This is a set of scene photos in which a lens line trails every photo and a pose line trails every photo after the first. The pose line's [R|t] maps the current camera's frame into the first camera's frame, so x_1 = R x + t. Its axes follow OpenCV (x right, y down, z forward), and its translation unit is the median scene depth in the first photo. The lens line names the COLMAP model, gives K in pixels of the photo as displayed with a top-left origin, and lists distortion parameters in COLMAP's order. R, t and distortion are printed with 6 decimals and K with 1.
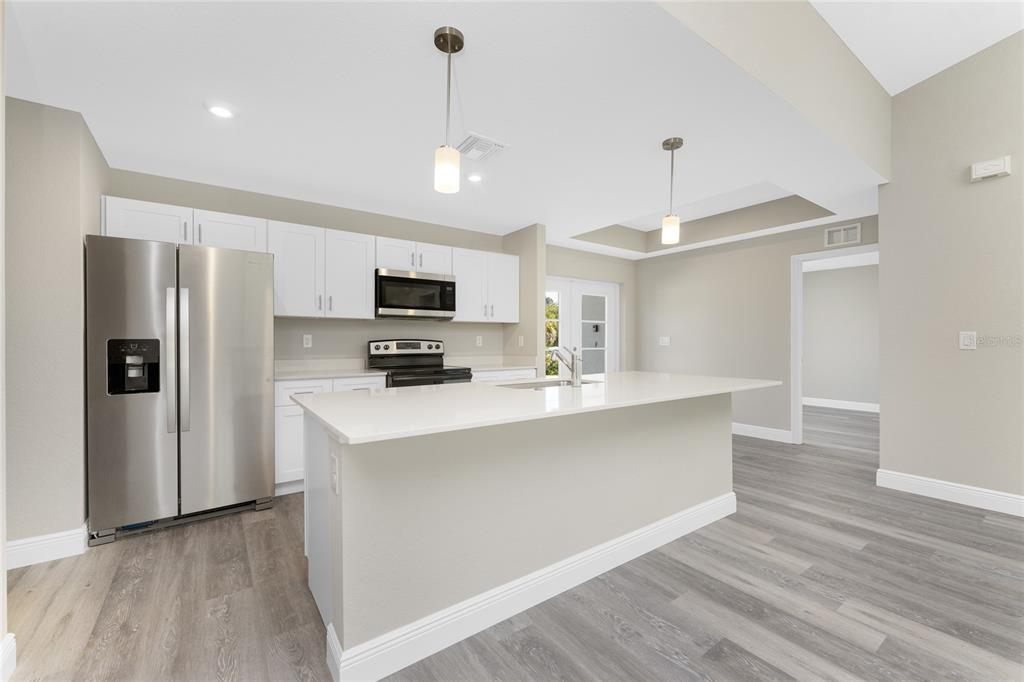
lens RADIAL K [[417.2, 0, 523.2], [0, 417.2, 339.6], [0, 0, 1]] dist [0.000352, -0.000182]
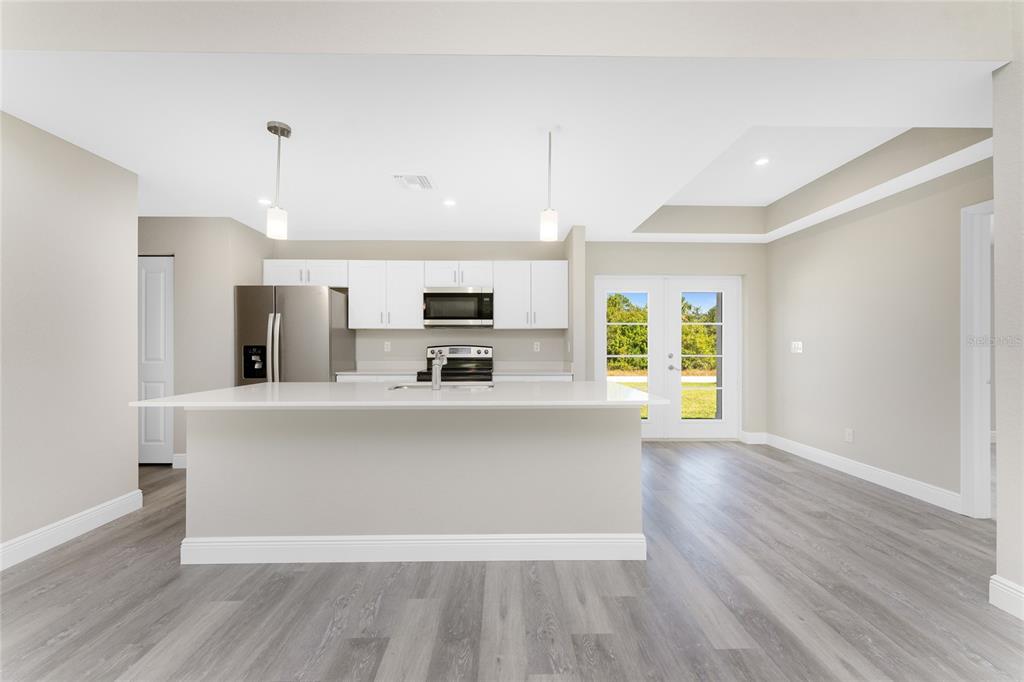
lens RADIAL K [[417.9, 0, 508.7], [0, 417.9, 345.0], [0, 0, 1]] dist [0.000361, 0.000036]
pose [[0.820428, 0.000900, -0.571749, 0.516627], [0.000825, 0.999996, 0.002757, -0.004662], [0.571749, -0.002734, 0.820424, 0.126521]]
